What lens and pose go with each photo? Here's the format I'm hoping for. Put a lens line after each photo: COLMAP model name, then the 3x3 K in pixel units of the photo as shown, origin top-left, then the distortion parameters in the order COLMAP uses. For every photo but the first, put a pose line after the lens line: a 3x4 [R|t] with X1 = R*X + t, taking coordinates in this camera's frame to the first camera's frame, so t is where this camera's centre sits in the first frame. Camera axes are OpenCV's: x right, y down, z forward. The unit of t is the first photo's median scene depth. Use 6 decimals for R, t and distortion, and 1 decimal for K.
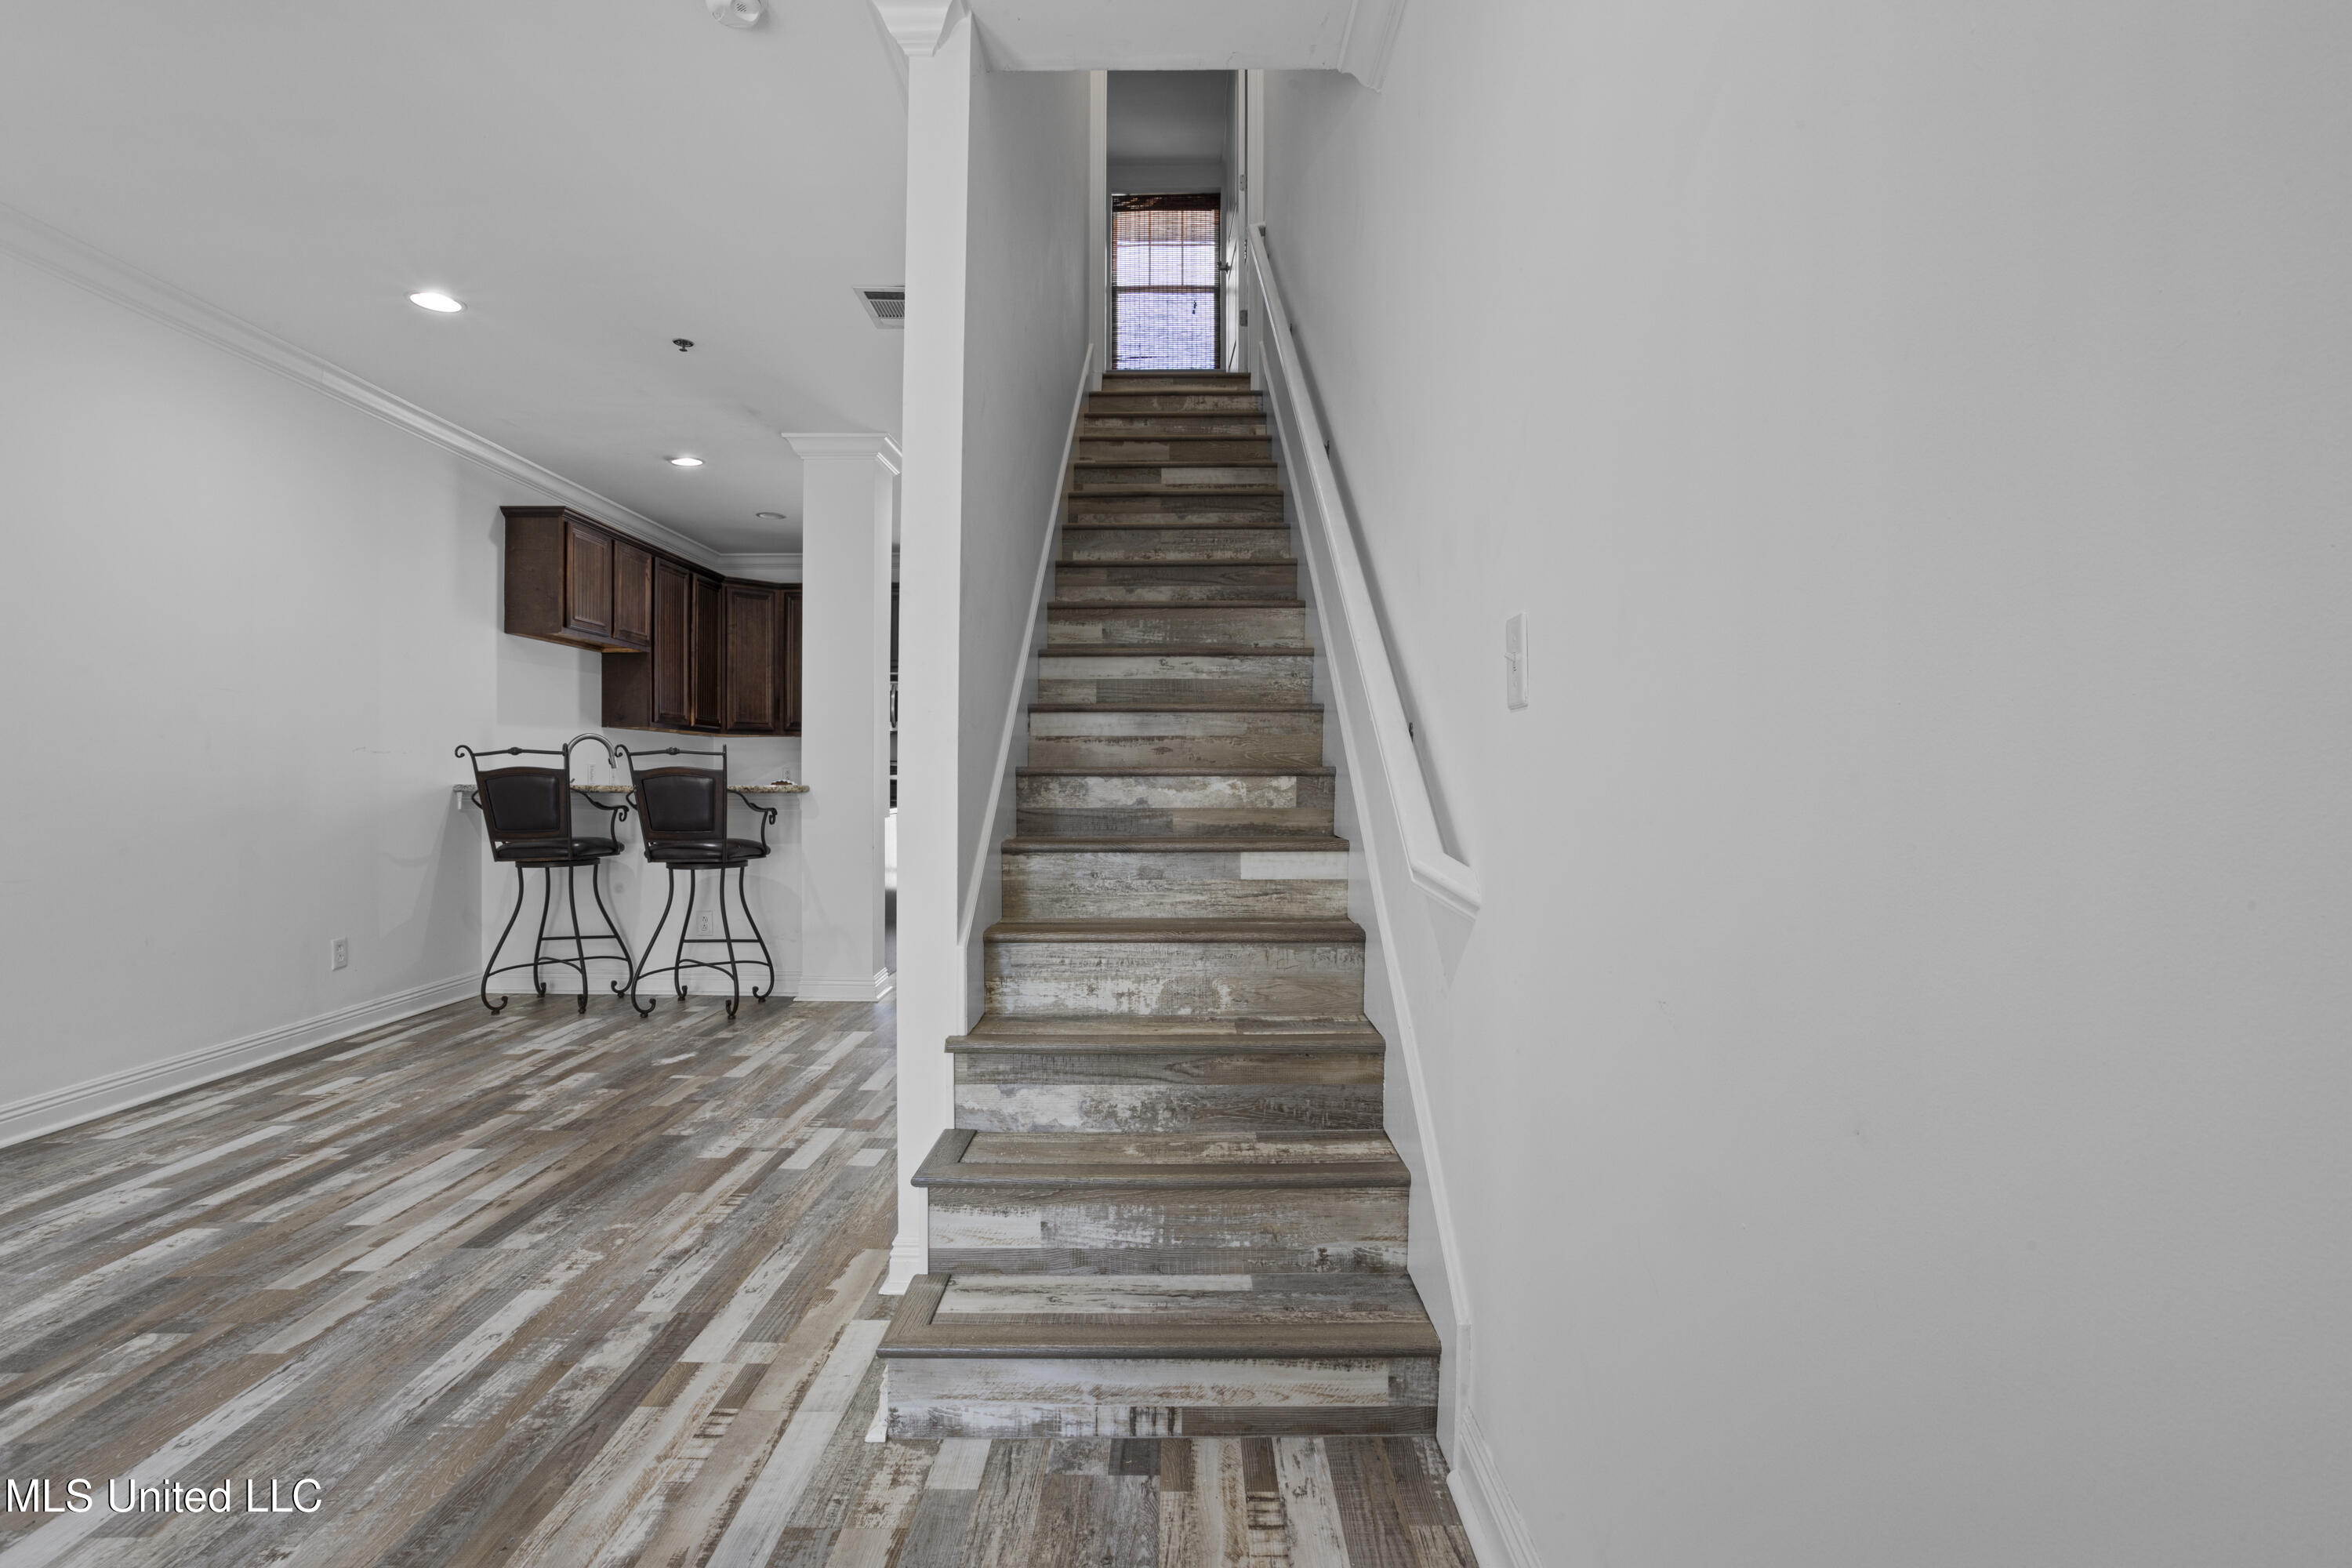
lens RADIAL K [[1114.9, 0, 1184.9], [0, 1114.9, 788.7], [0, 0, 1]] dist [-0.024138, 0.013362]
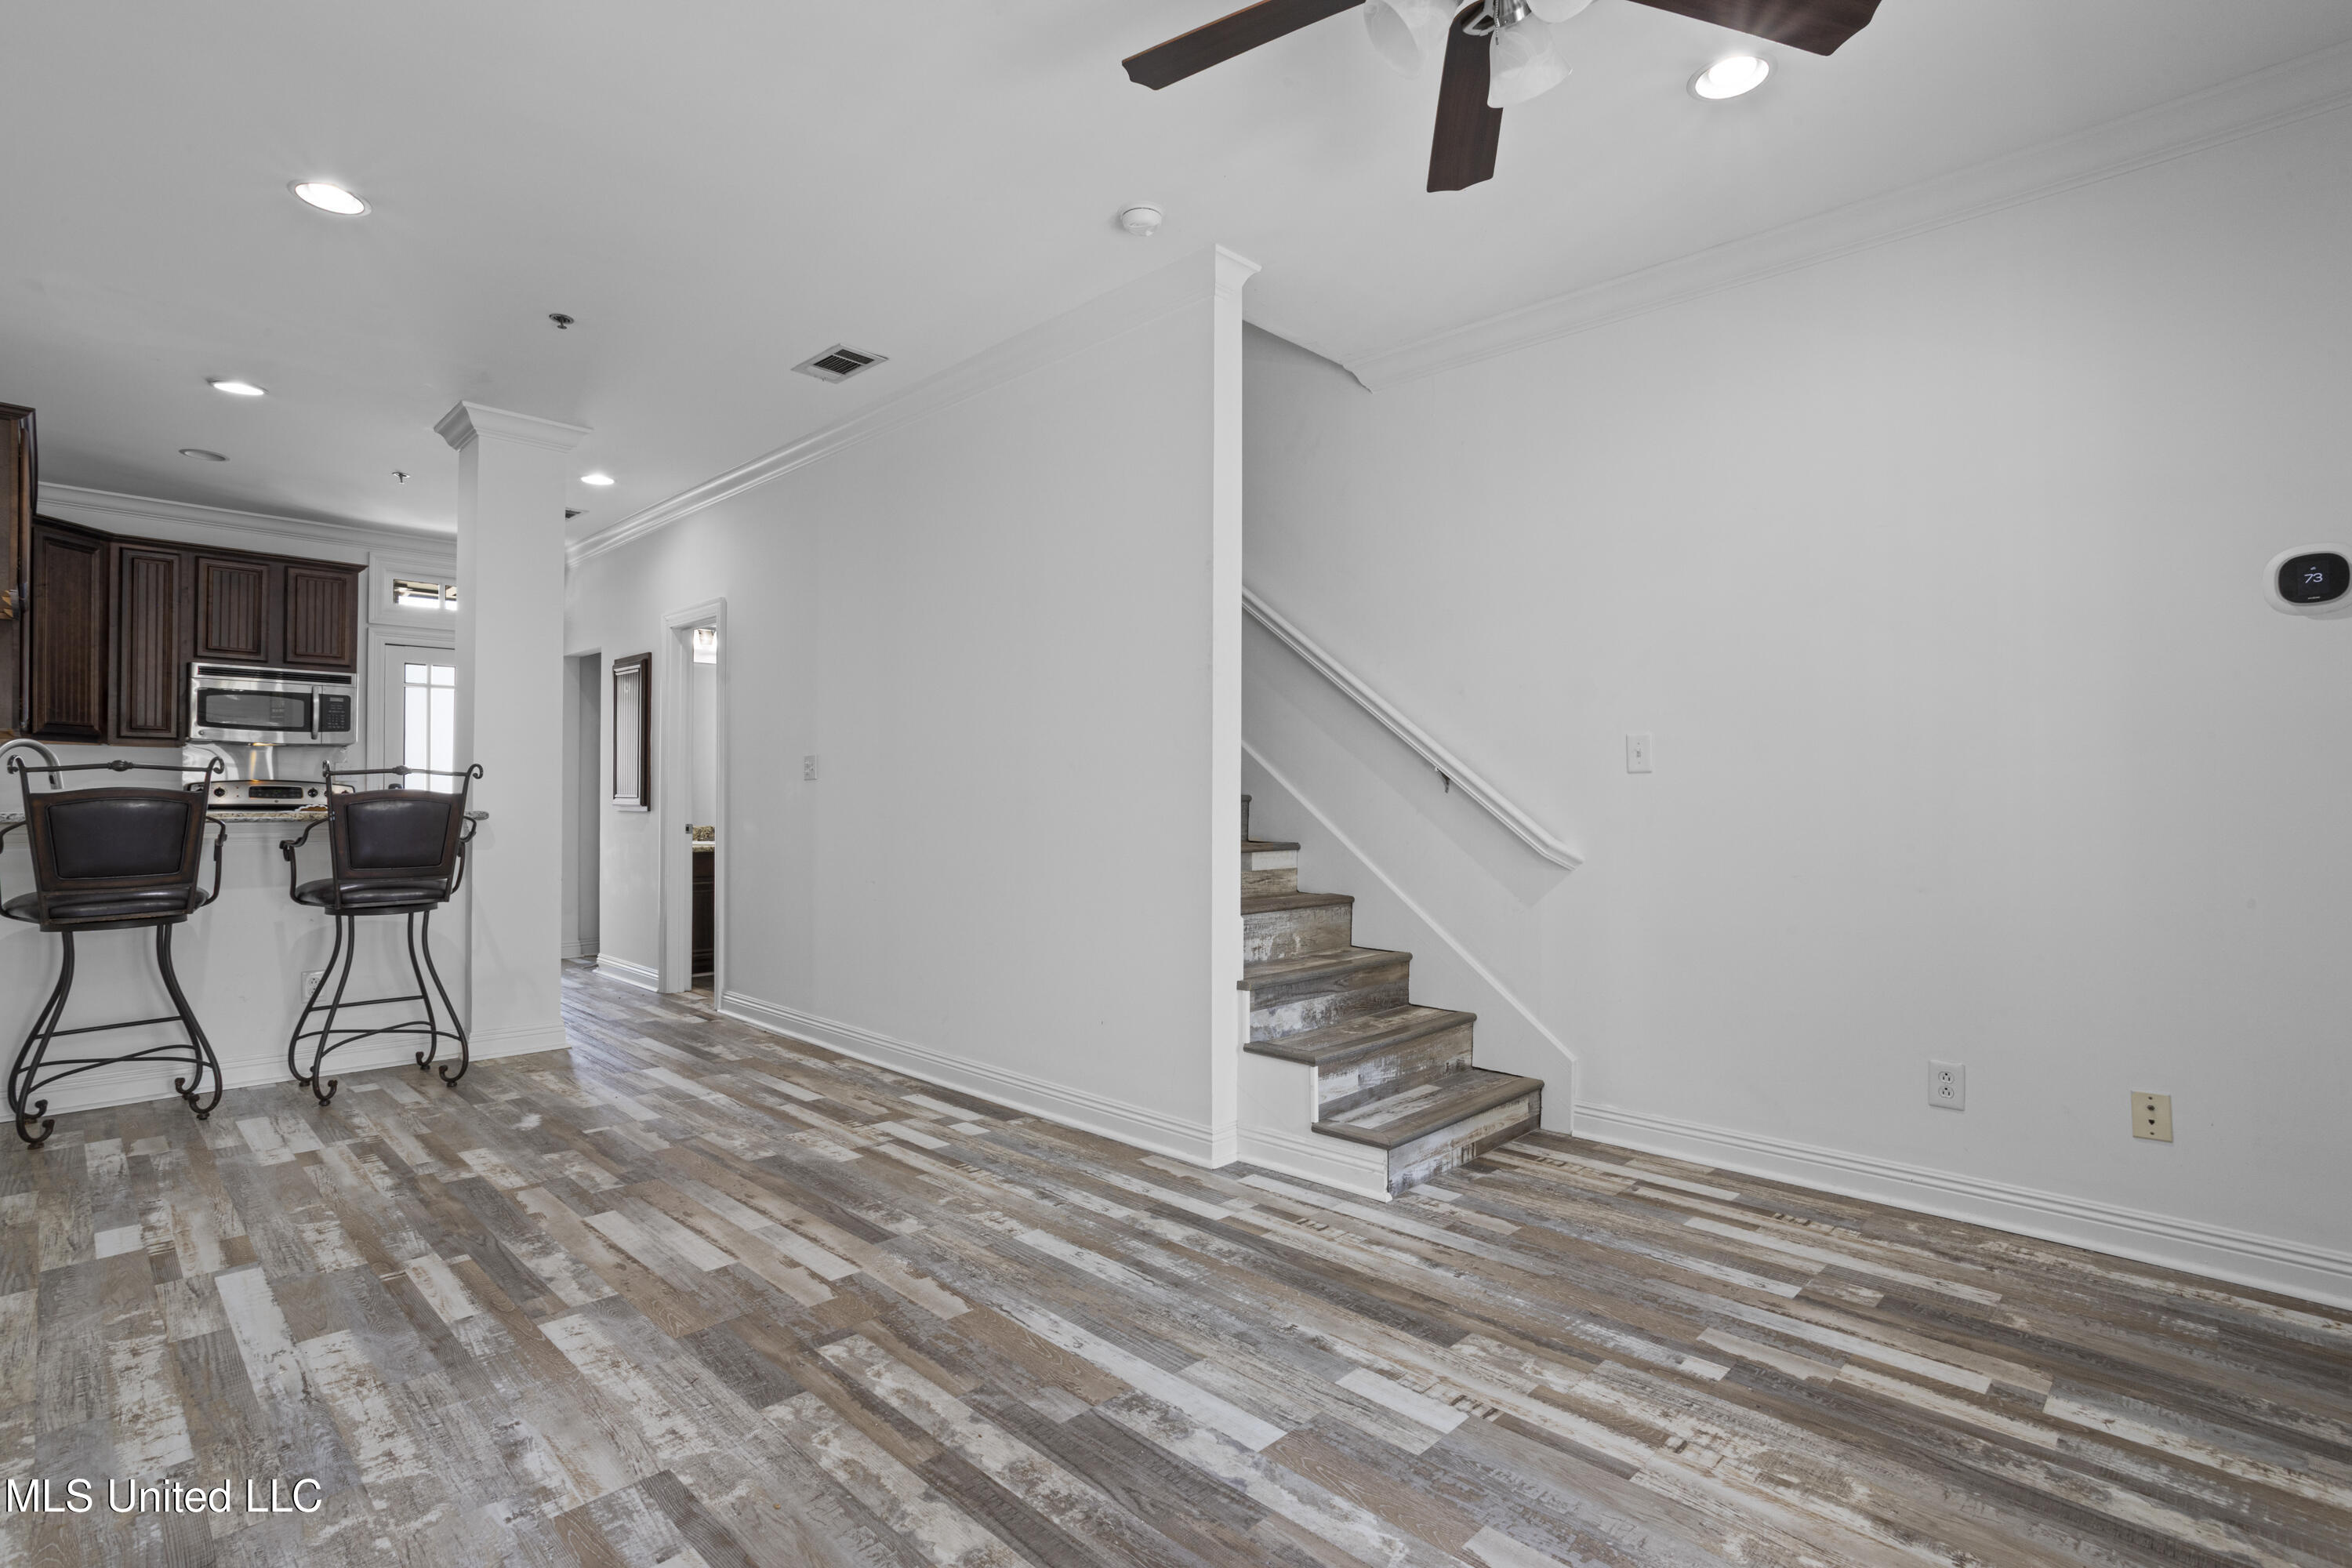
lens RADIAL K [[1114.9, 0, 1158.8], [0, 1114.9, 790.9], [0, 0, 1]] dist [-0.024138, 0.013362]
pose [[0.704056, 0.006441, 0.710115, -1.269464], [0.006964, 0.999848, -0.015974, -0.003224], [-0.710110, 0.016192, 0.703904, 0.042007]]
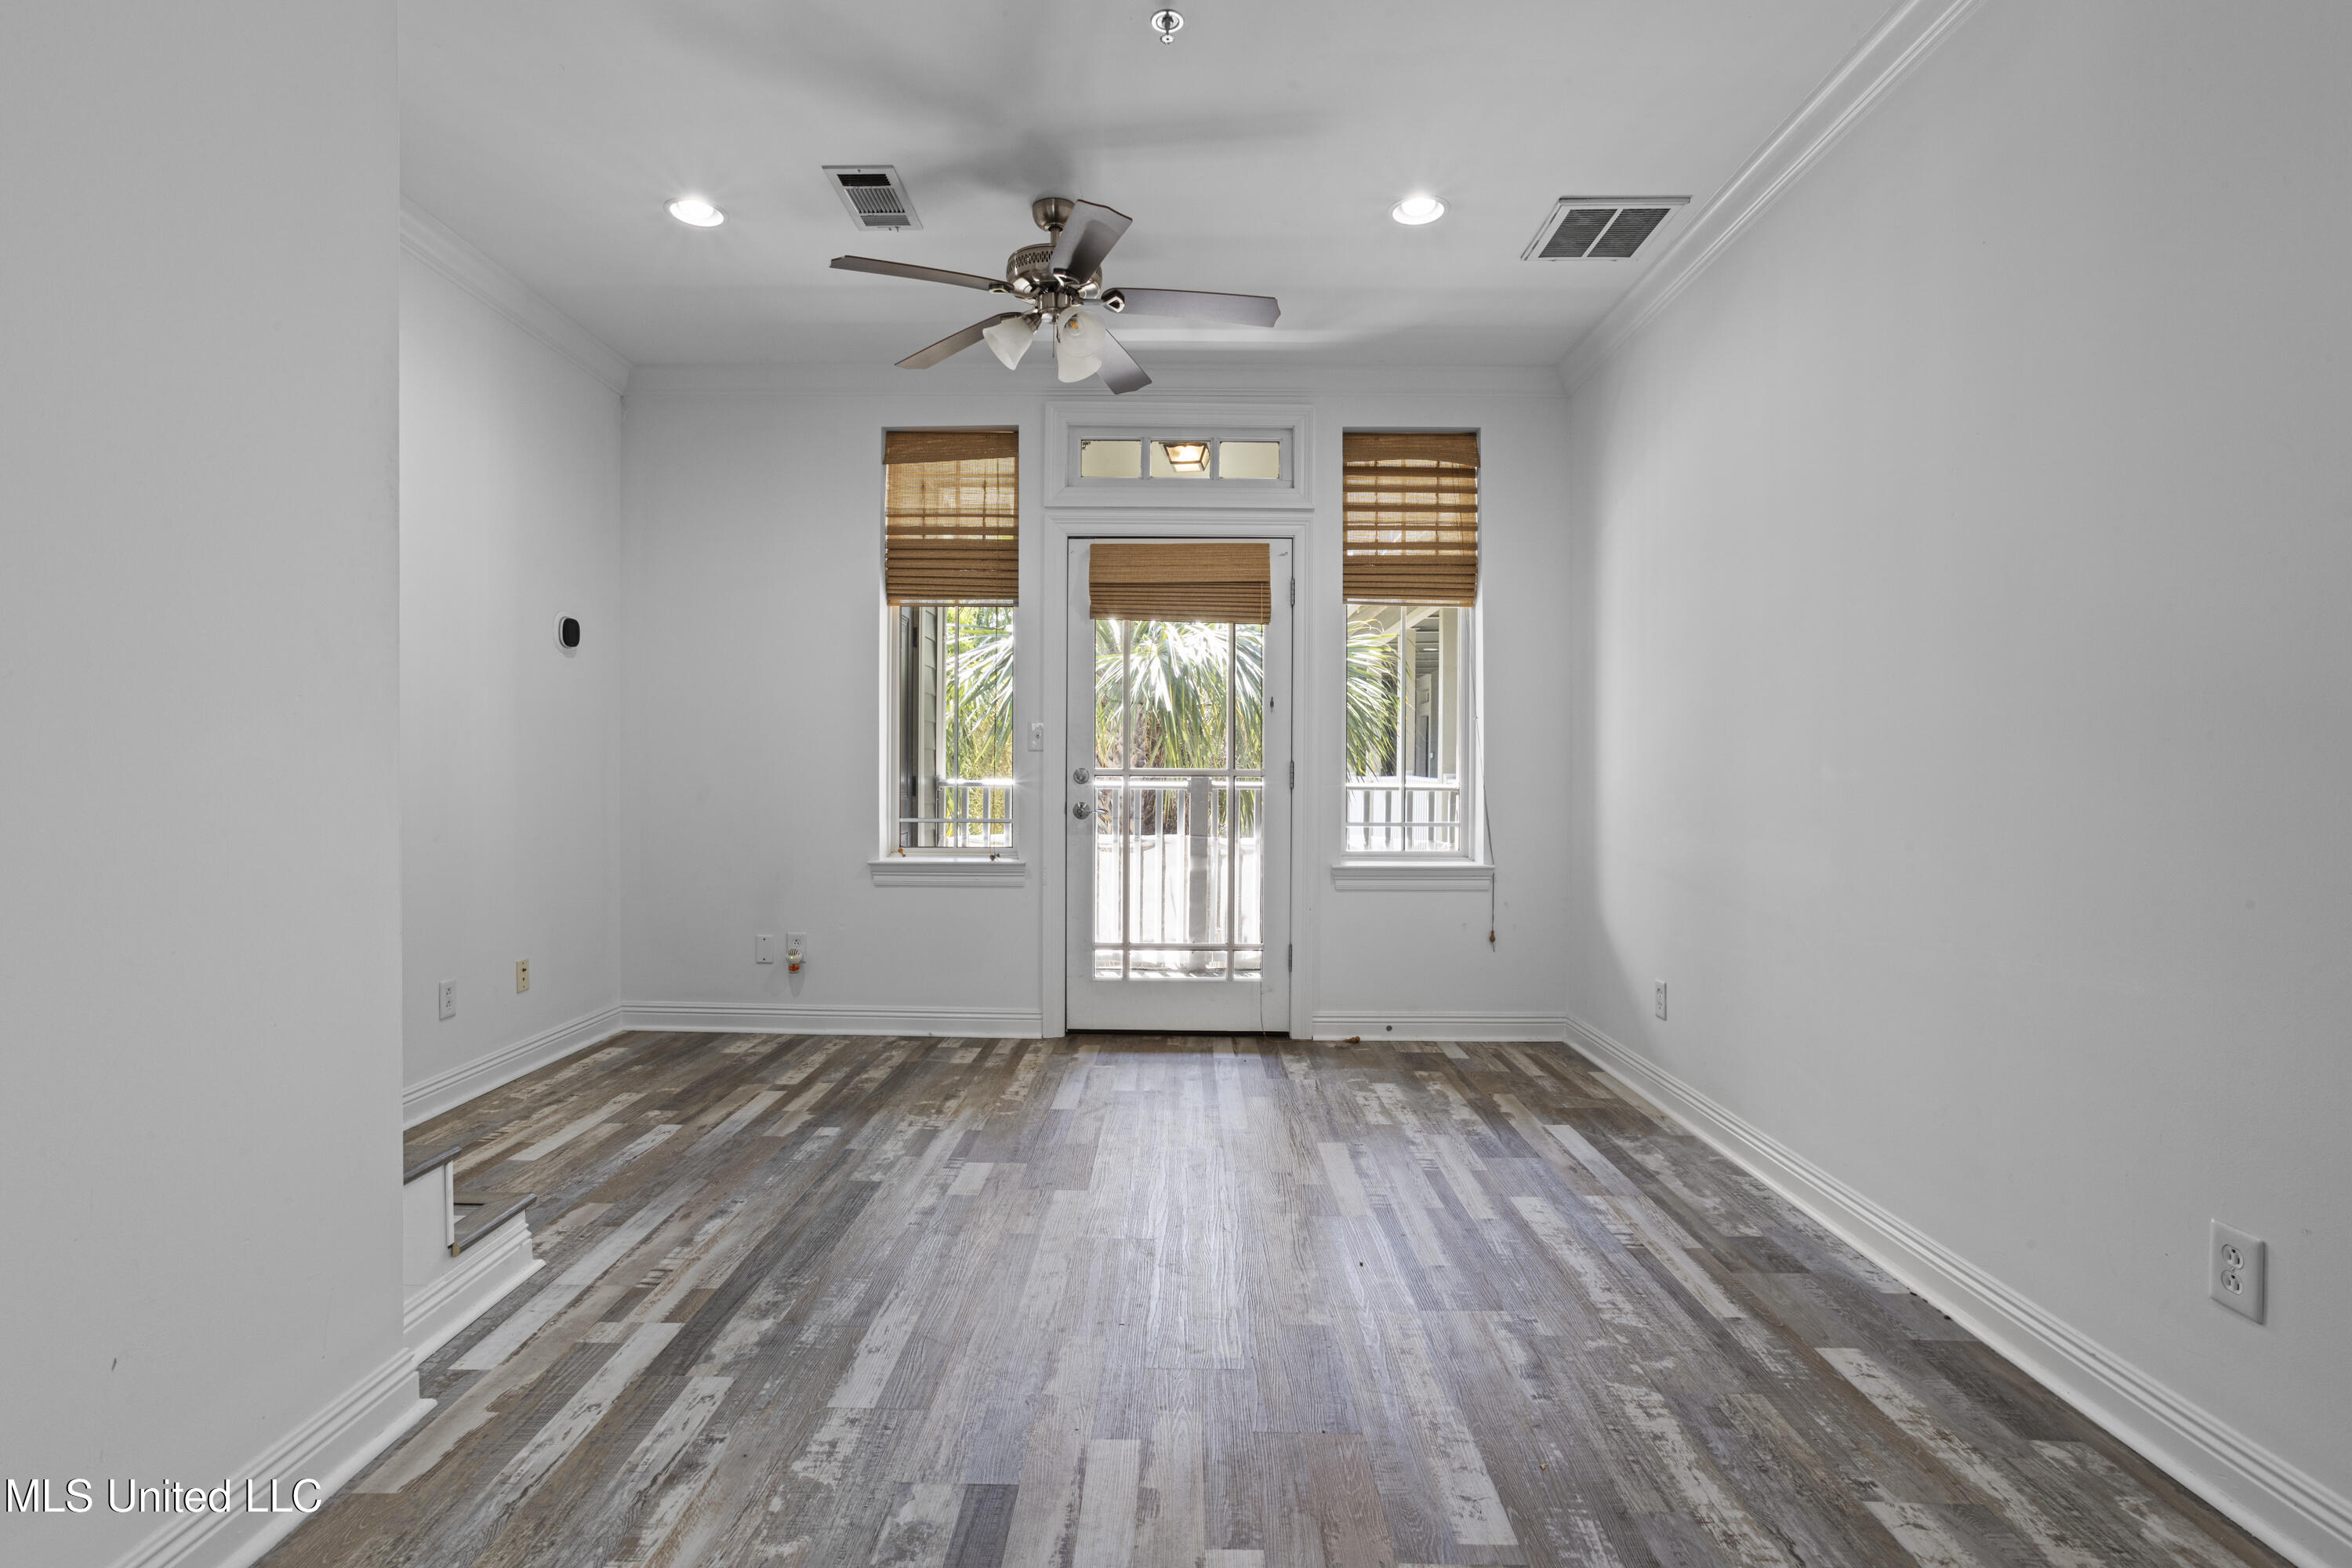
lens RADIAL K [[1114.9, 0, 1175.4], [0, 1114.9, 778.3], [0, 0, 1]] dist [-0.024138, 0.013362]
pose [[-0.999875, -0.007188, 0.014072, -0.784176], [-0.006914, 0.999787, 0.019462, -0.019582], [-0.014209, 0.019363, -0.999712, 1.704197]]
